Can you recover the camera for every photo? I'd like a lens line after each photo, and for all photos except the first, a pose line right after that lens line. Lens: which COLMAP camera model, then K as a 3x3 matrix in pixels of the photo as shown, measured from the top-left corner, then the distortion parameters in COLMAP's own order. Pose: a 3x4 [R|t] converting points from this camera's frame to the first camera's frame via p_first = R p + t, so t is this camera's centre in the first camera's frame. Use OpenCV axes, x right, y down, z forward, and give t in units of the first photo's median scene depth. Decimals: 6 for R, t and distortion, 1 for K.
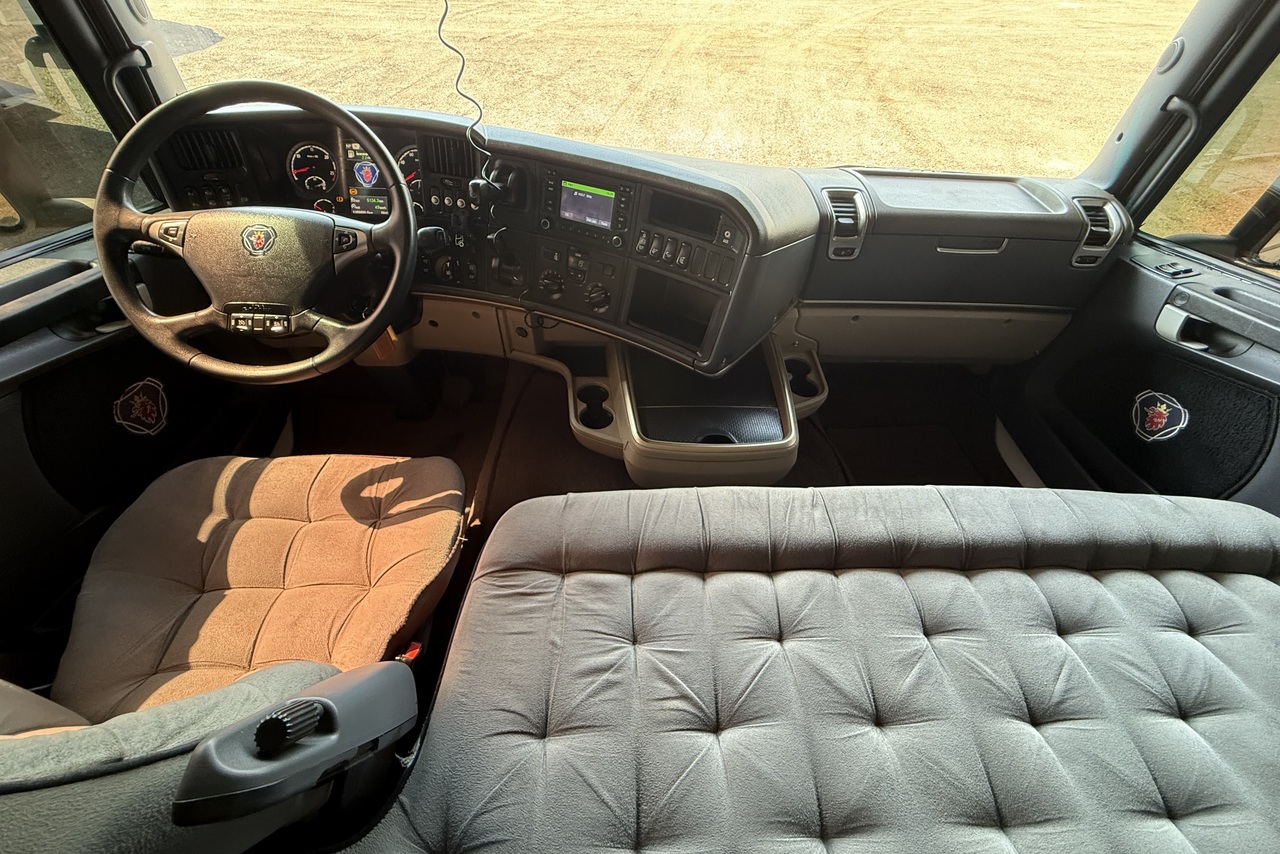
lens RADIAL K [[513.2, 0, 637.0], [0, 513.2, 428.1], [0, 0, 1]] dist [0.000709, 0.000230]
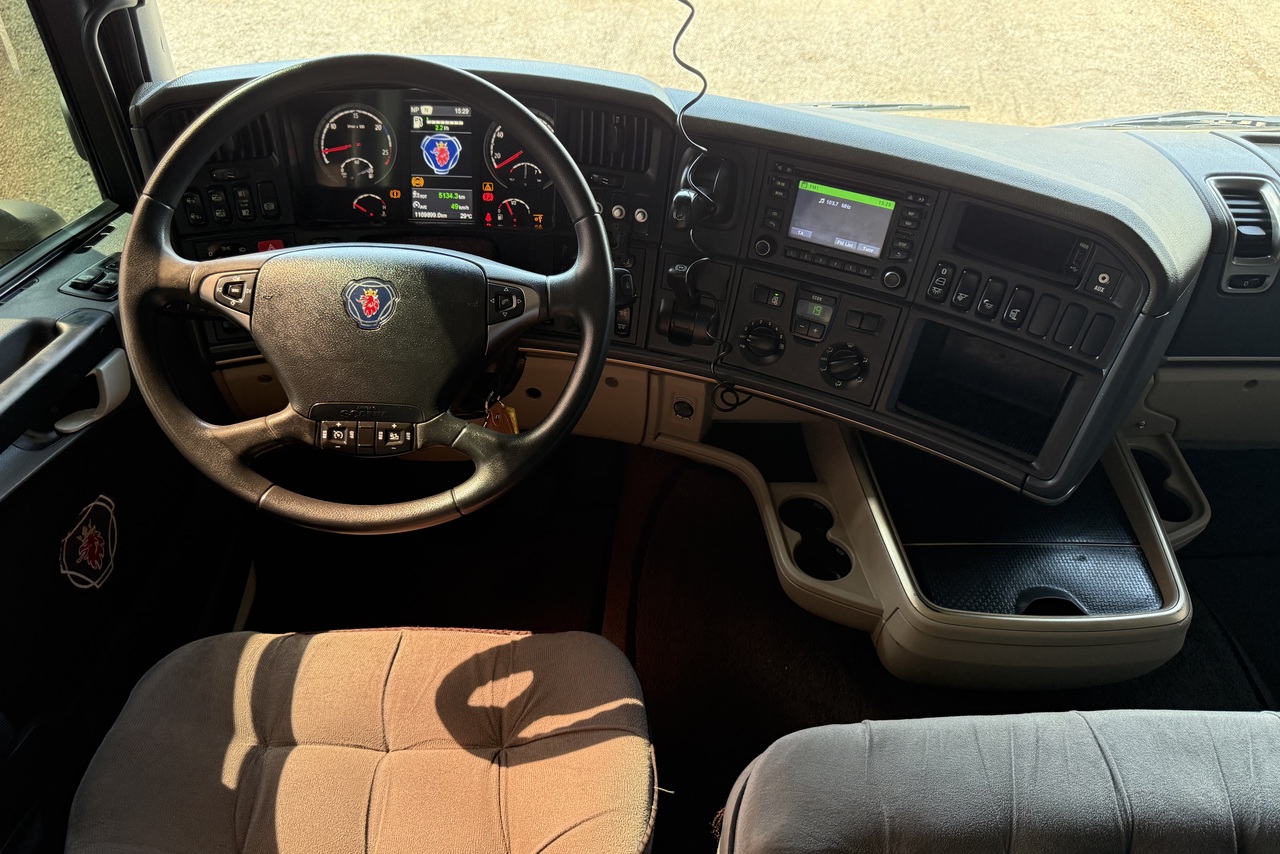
lens RADIAL K [[908.1, 0, 662.3], [0, 908.1, 444.2], [0, 0, 1]] dist [0.048609, -0.067355]
pose [[0.999593, 0.004290, -0.028216, -0.278513], [-0.006009, 0.998111, -0.061139, -0.102939], [0.027900, 0.061284, 0.997730, -0.065623]]
